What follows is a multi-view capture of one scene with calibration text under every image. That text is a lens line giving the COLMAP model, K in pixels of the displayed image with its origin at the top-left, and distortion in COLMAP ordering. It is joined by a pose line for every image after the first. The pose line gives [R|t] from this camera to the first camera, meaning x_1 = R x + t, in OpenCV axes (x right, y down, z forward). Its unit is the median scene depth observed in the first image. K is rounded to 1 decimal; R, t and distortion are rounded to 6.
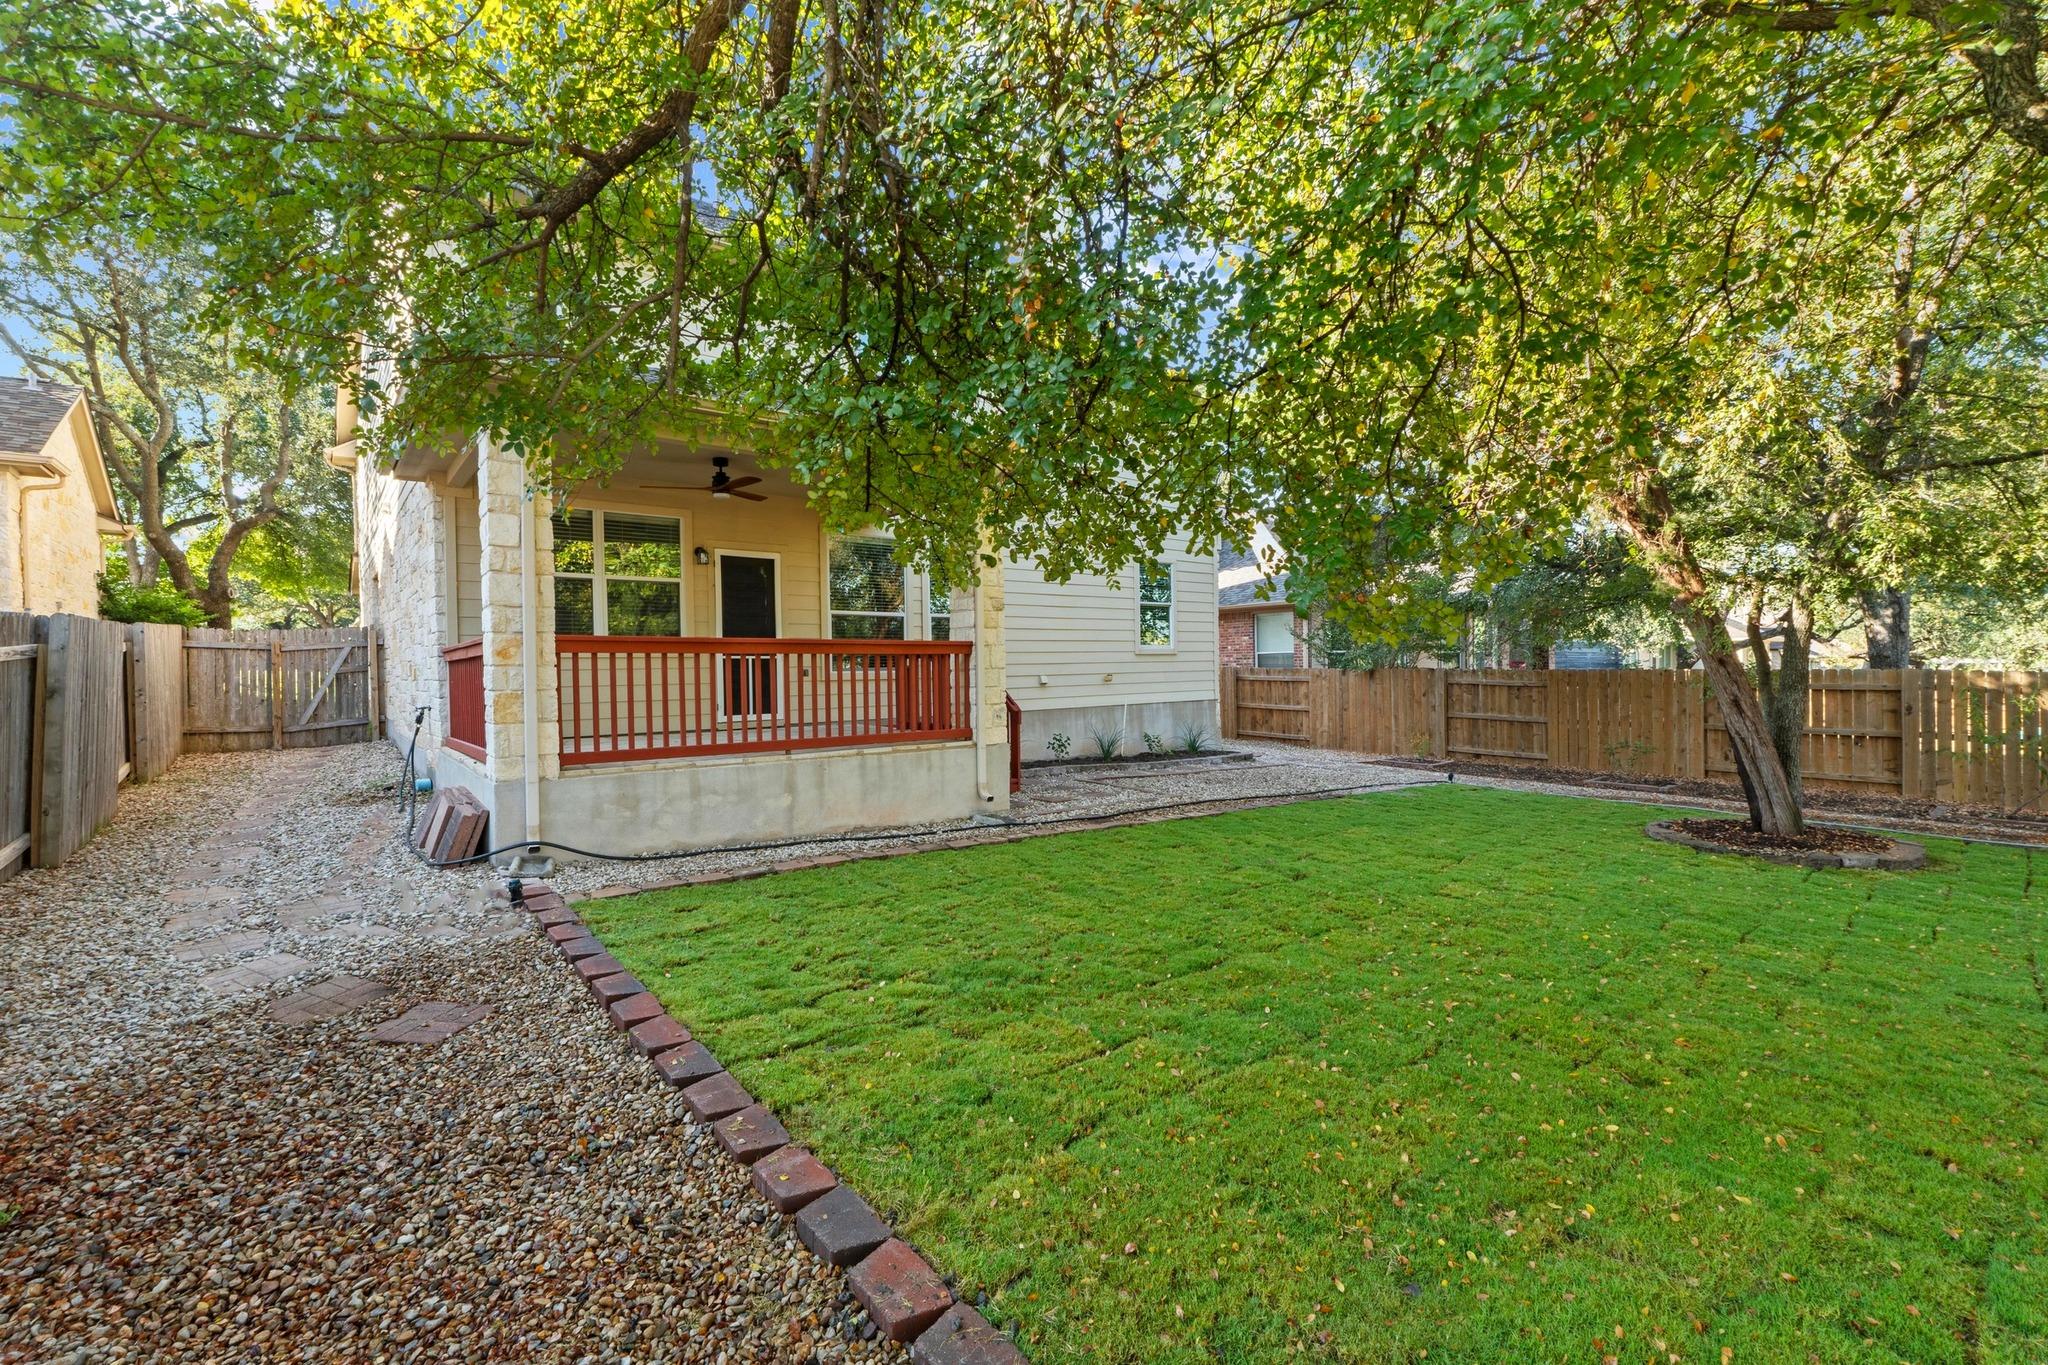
lens RADIAL K [[893.3, 0, 1013.9], [0, 893.3, 627.3], [0, 0, 1]] dist [-0.004855, -0.000530]
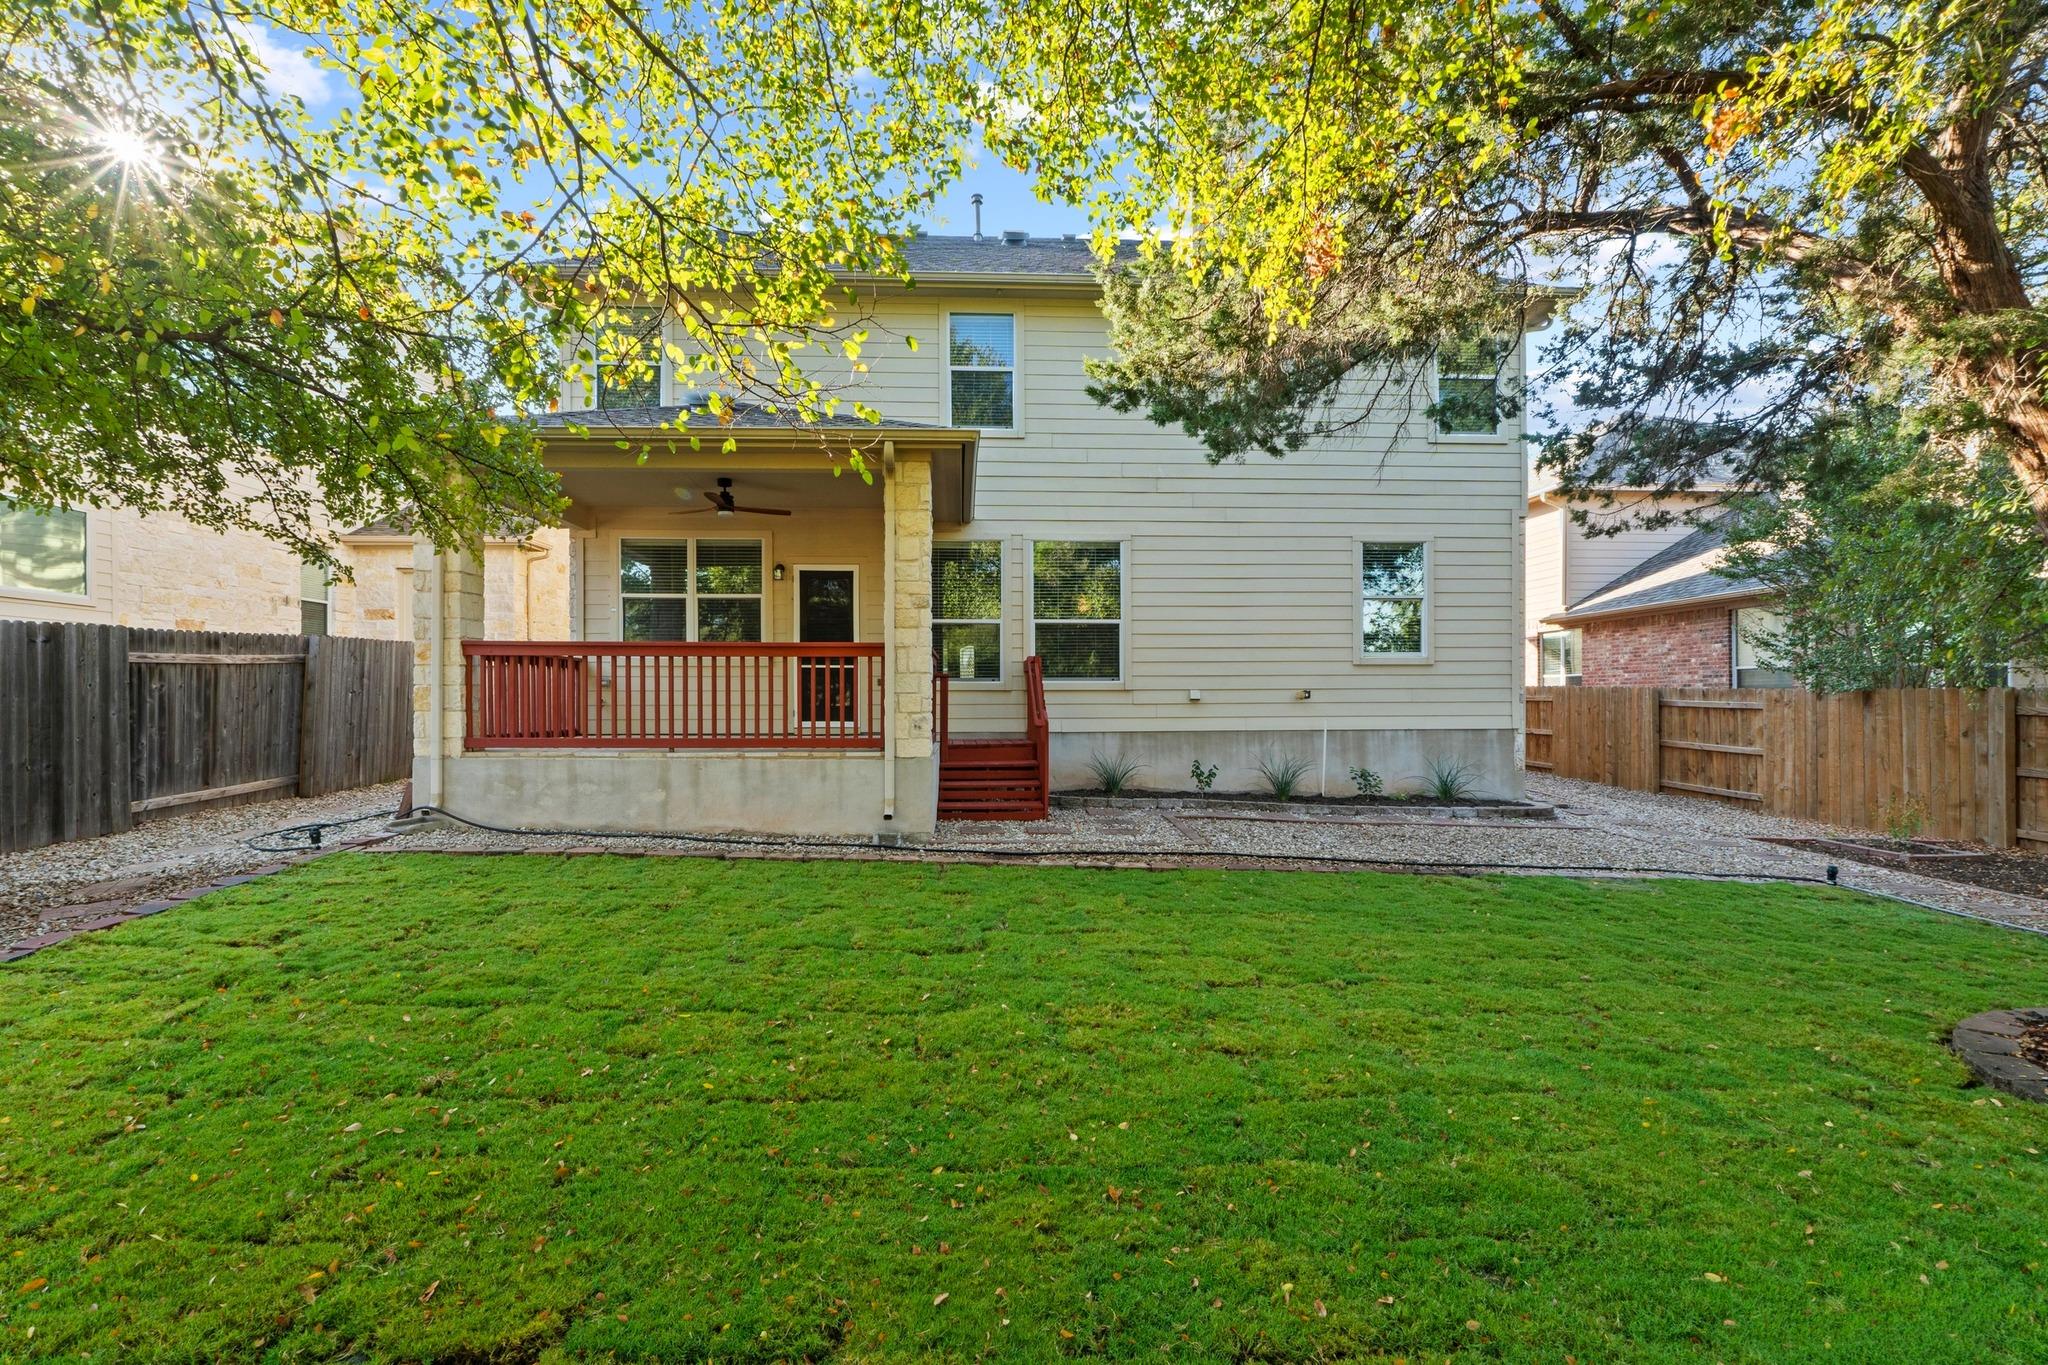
lens RADIAL K [[919.7, 0, 1024.0], [0, 919.7, 682.5], [0, 0, 1]] dist [-0.000192, -0.000027]
pose [[0.796203, 0.001514, -0.605028, 0.540261], [0.016660, 0.999563, 0.024425, 0.029806], [0.604800, -0.029527, 0.795830, 0.282305]]
